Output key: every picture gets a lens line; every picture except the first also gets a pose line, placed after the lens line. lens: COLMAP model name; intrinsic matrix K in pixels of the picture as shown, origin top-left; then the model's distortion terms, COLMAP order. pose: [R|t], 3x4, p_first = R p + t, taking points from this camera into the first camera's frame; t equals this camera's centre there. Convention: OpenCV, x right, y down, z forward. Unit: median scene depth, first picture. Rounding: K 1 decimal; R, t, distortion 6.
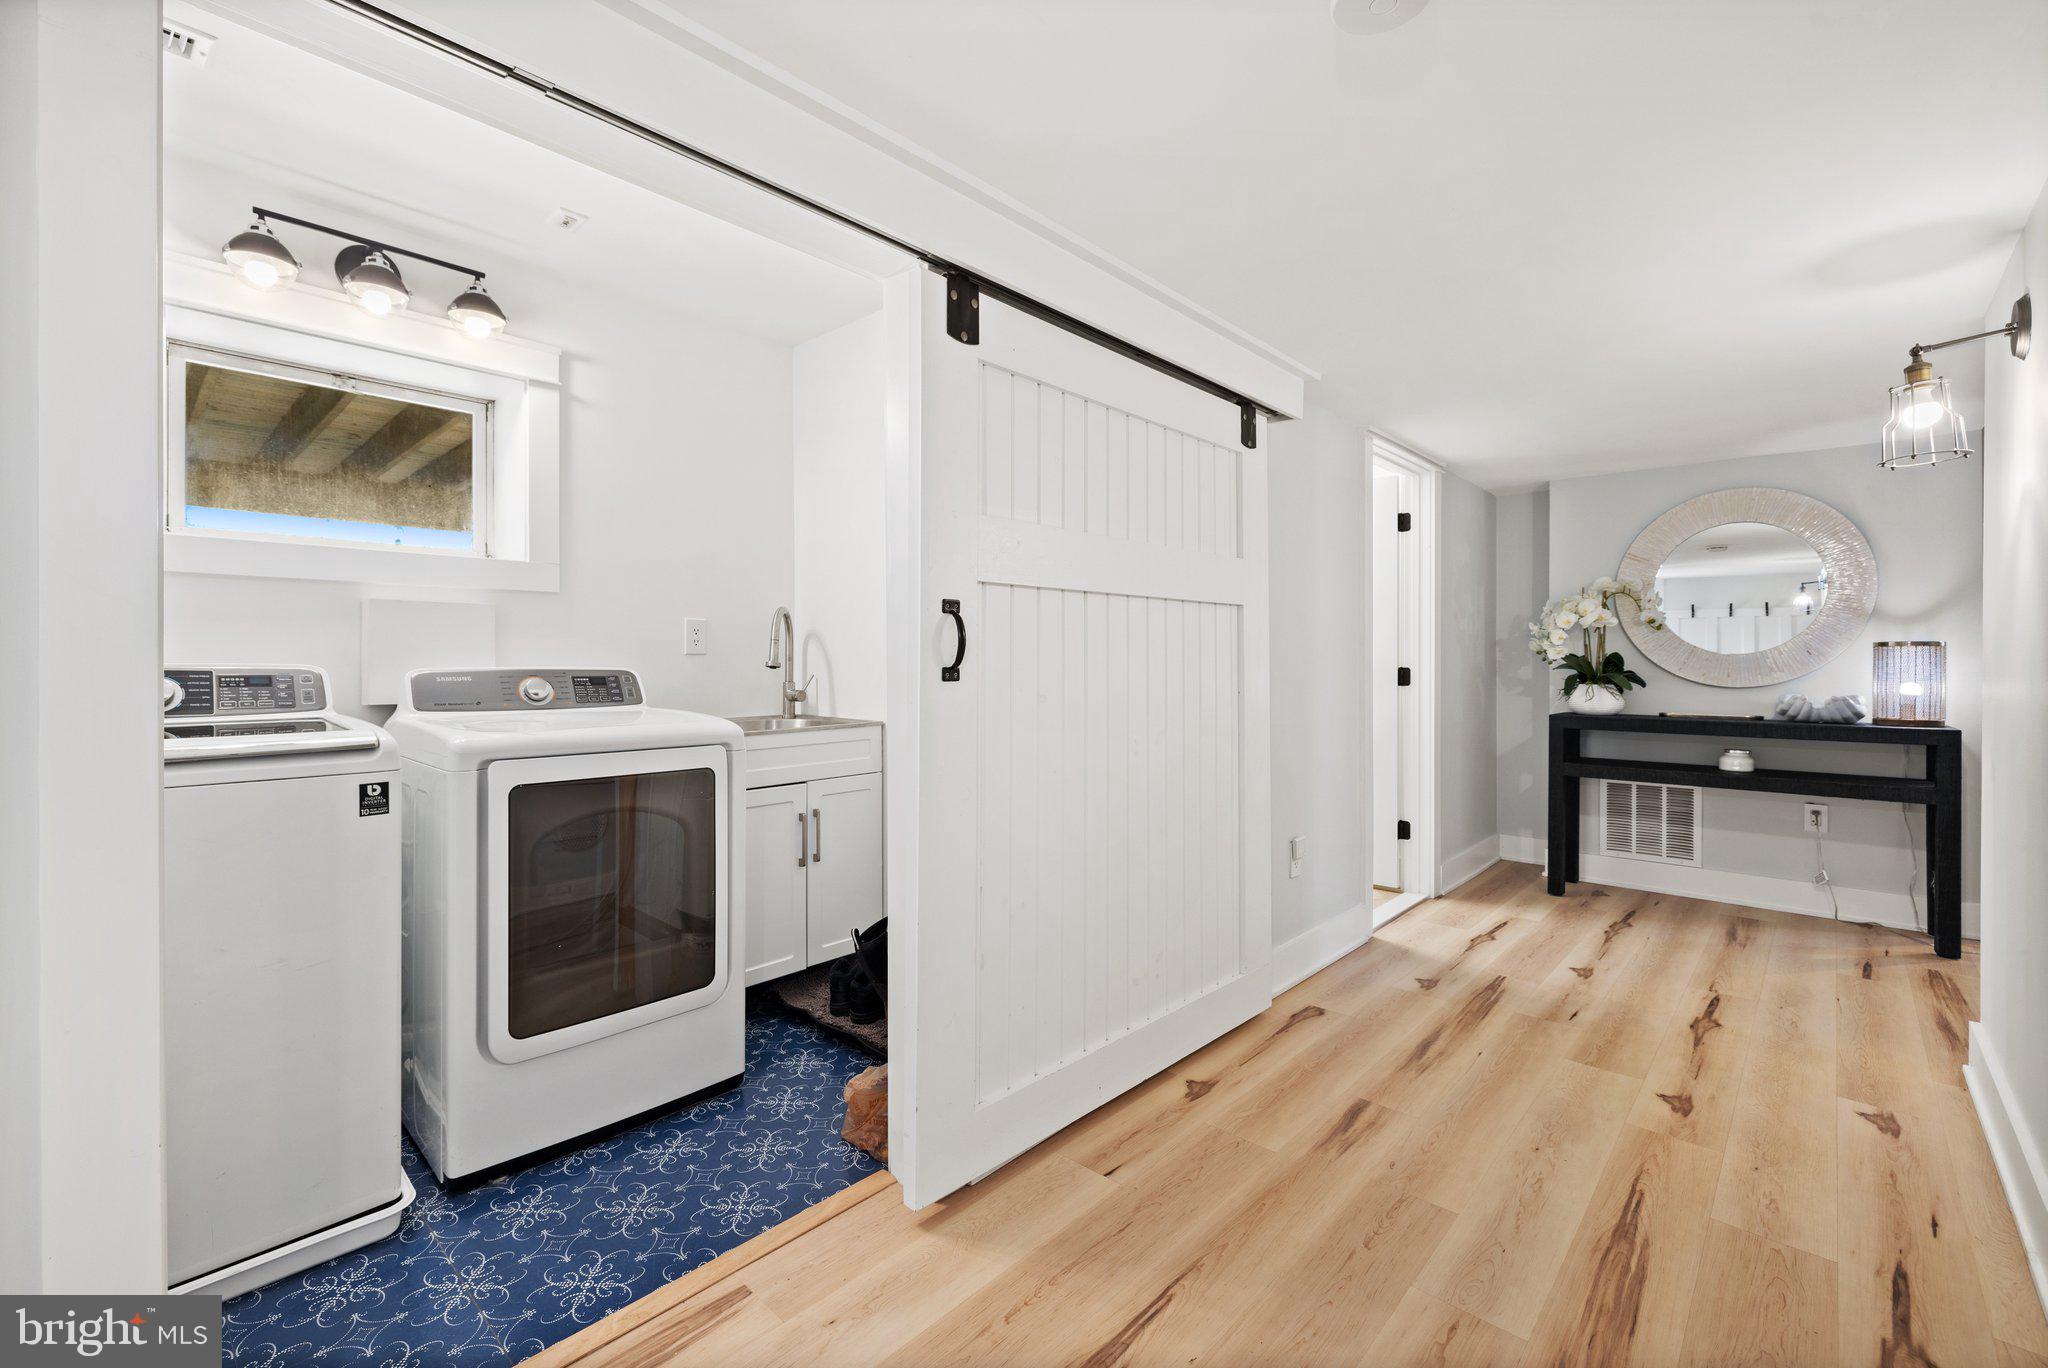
lens RADIAL K [[852.2, 0, 1024.0], [0, 852.2, 684.0], [0, 0, 1]] dist [0.000677, 0.000100]
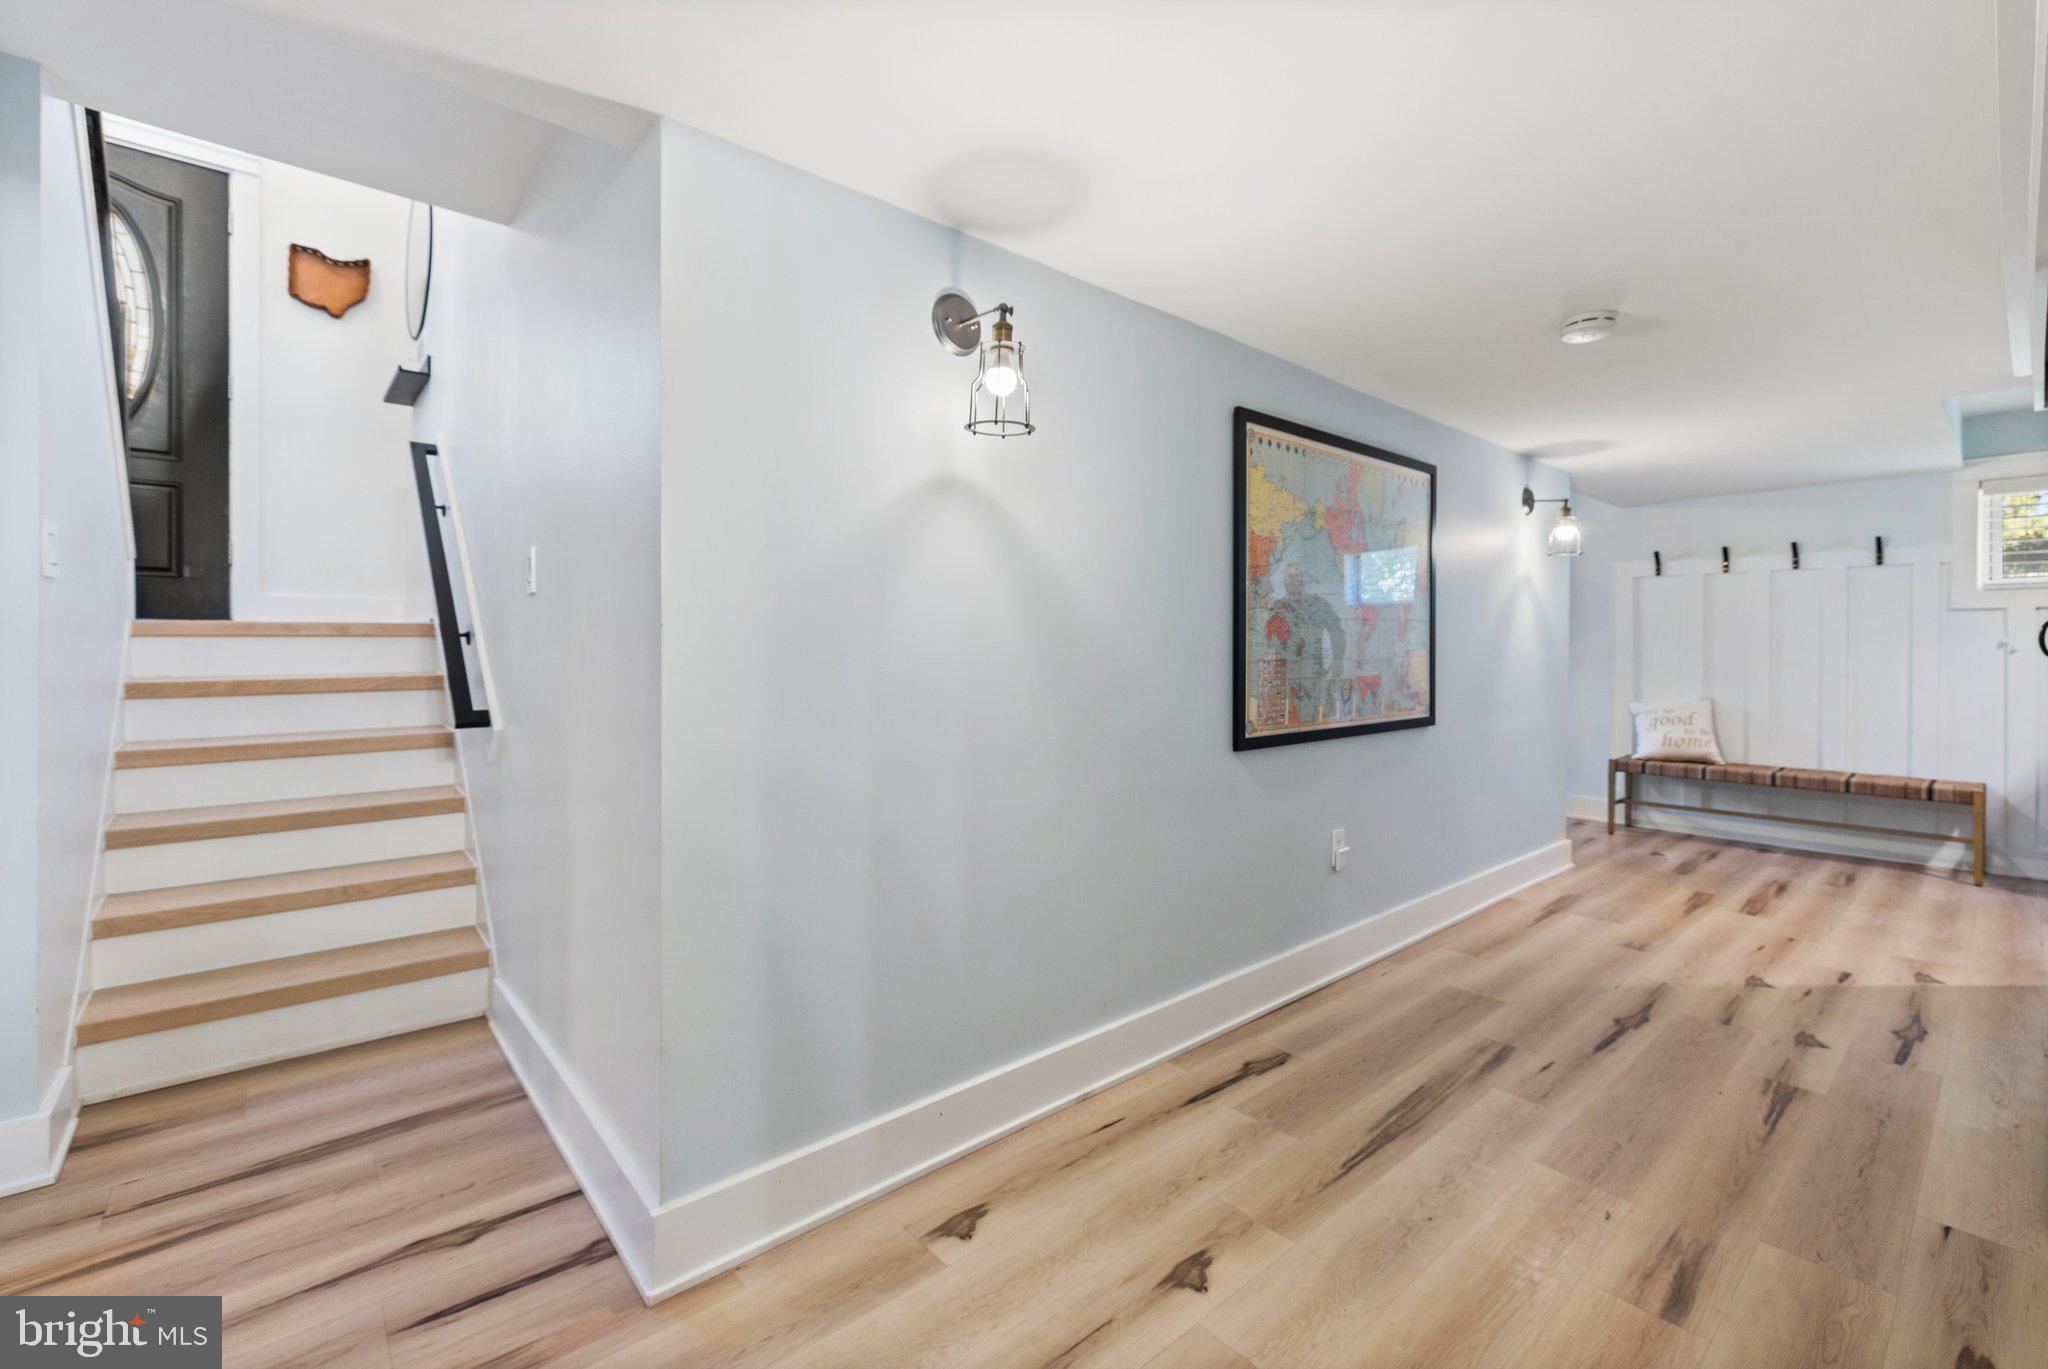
lens RADIAL K [[880.3, 0, 1022.2], [0, 880.3, 635.7], [0, 0, 1]] dist [0.000163, -0.000091]
pose [[-0.995250, -0.001575, 0.097343, 0.914463], [-0.000792, 0.999967, 0.008082, -0.042134], [-0.097353, 0.007966, -0.995218, 1.892550]]
